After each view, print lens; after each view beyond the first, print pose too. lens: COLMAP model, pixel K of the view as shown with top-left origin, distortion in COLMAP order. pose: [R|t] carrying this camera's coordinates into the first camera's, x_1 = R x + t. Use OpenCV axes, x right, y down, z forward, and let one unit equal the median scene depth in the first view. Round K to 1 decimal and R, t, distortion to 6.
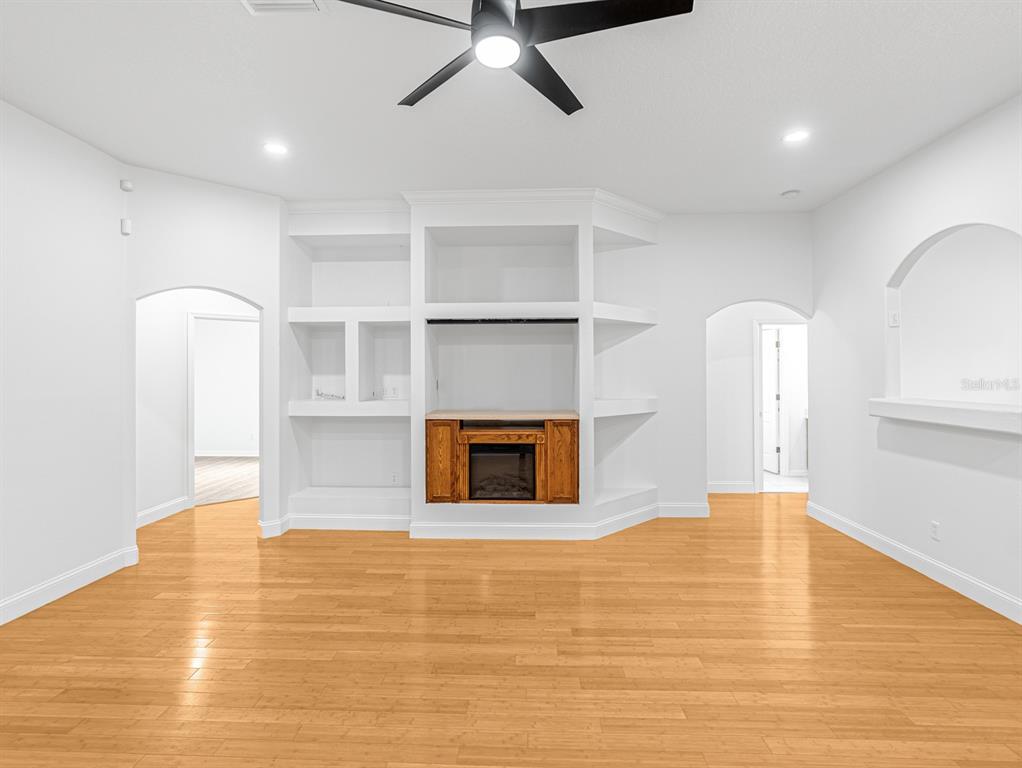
lens RADIAL K [[524.9, 0, 506.2], [0, 524.9, 376.5], [0, 0, 1]] dist [-0.010260, 0.003968]
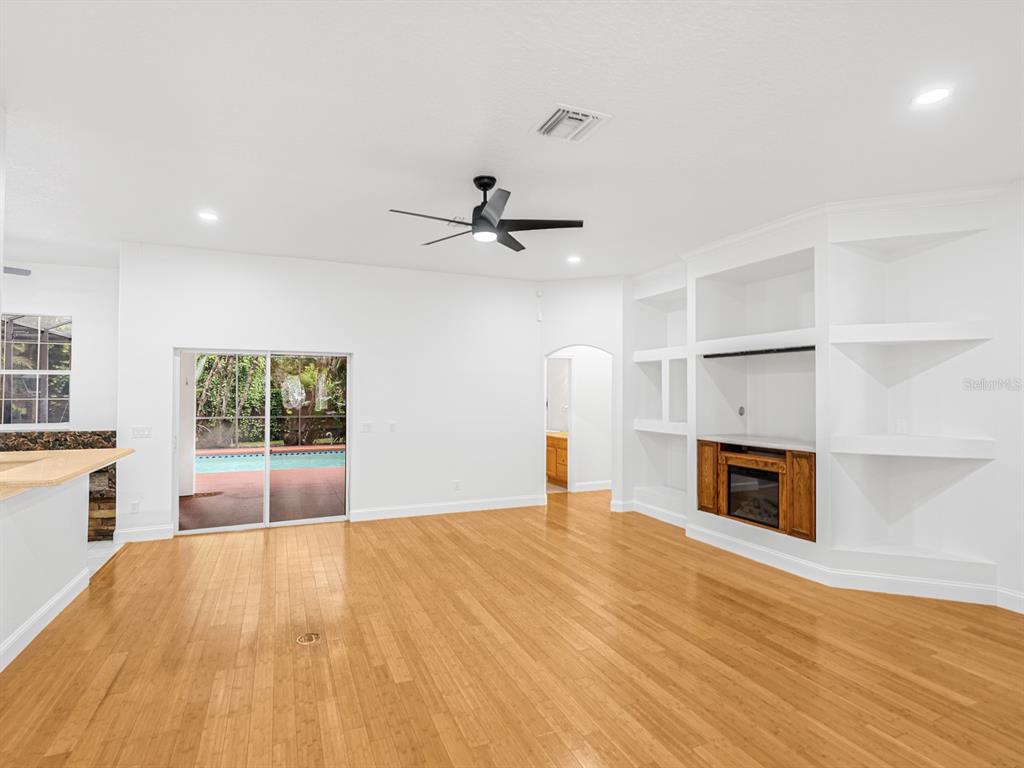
lens RADIAL K [[526.0, 0, 509.7], [0, 526.0, 382.7], [0, 0, 1]] dist [-0.010260, 0.003968]
pose [[0.441096, -0.011899, -0.897381, 0.732154], [-0.010492, 0.999775, -0.018414, -0.020457], [0.897399, 0.017538, 0.440872, 0.090710]]
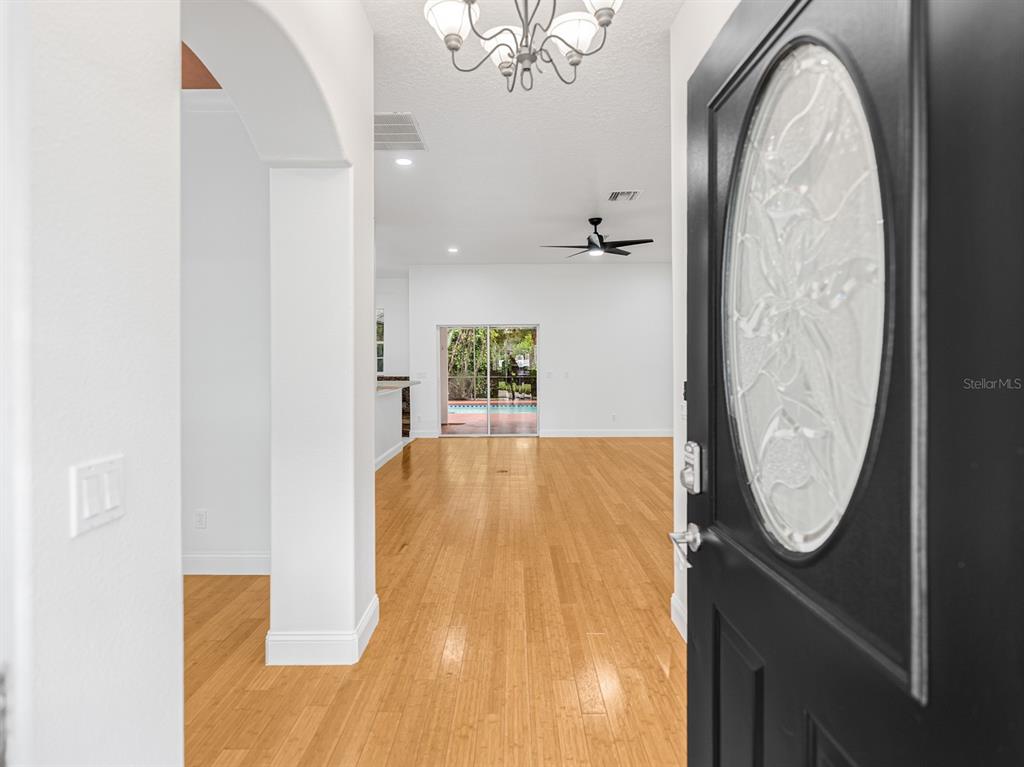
lens RADIAL K [[526.0, 0, 500.2], [0, 526.0, 361.8], [0, 0, 1]] dist [-0.010260, 0.003968]
pose [[0.021212, 0.003908, -0.999767, 1.363231], [-0.000888, 0.999992, 0.003890, 0.019576], [0.999775, 0.000805, 0.021215, 0.130574]]
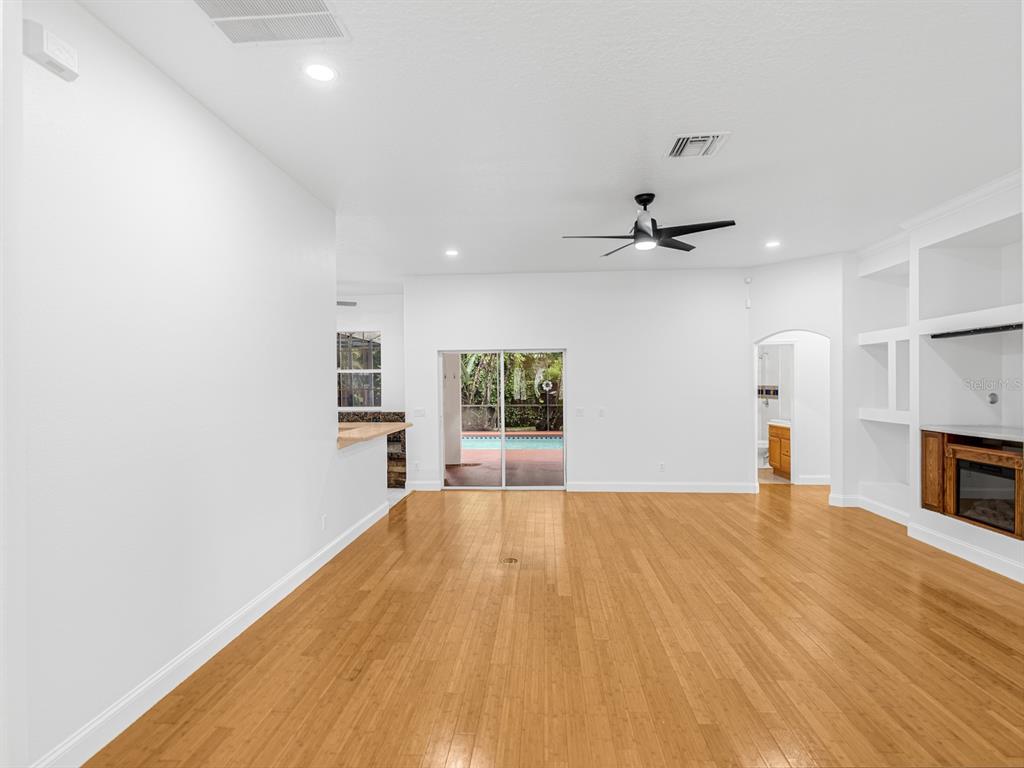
lens RADIAL K [[526.0, 0, 502.1], [0, 526.0, 389.4], [0, 0, 1]] dist [-0.010260, 0.003968]
pose [[-0.035365, 0.013794, -0.999279, 0.942813], [0.002276, 0.999903, 0.013722, -0.016468], [0.999372, -0.001789, -0.035393, 0.186332]]
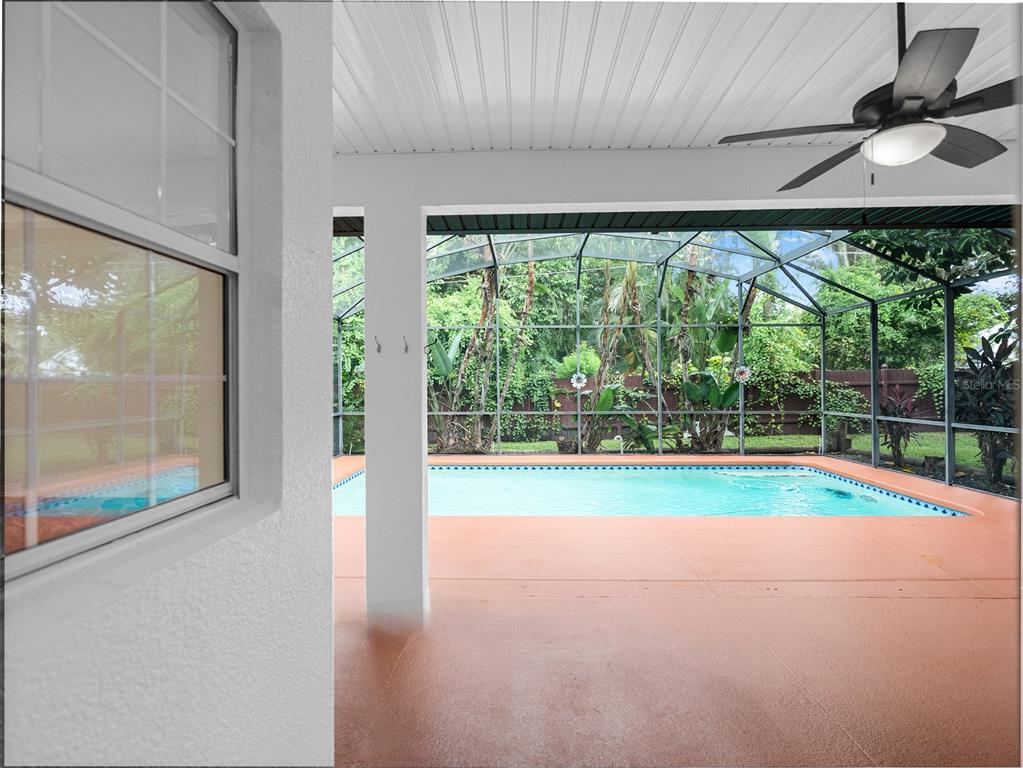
lens RADIAL K [[525.5, 0, 512.5], [0, 525.5, 384.5], [0, 0, 1]] dist [-0.010260, 0.003968]
pose [[0.012459, 0.004333, -0.999913, -0.719992], [0.000765, 0.999990, 0.004343, 0.020270], [0.999922, -0.000819, 0.012456, 0.036821]]
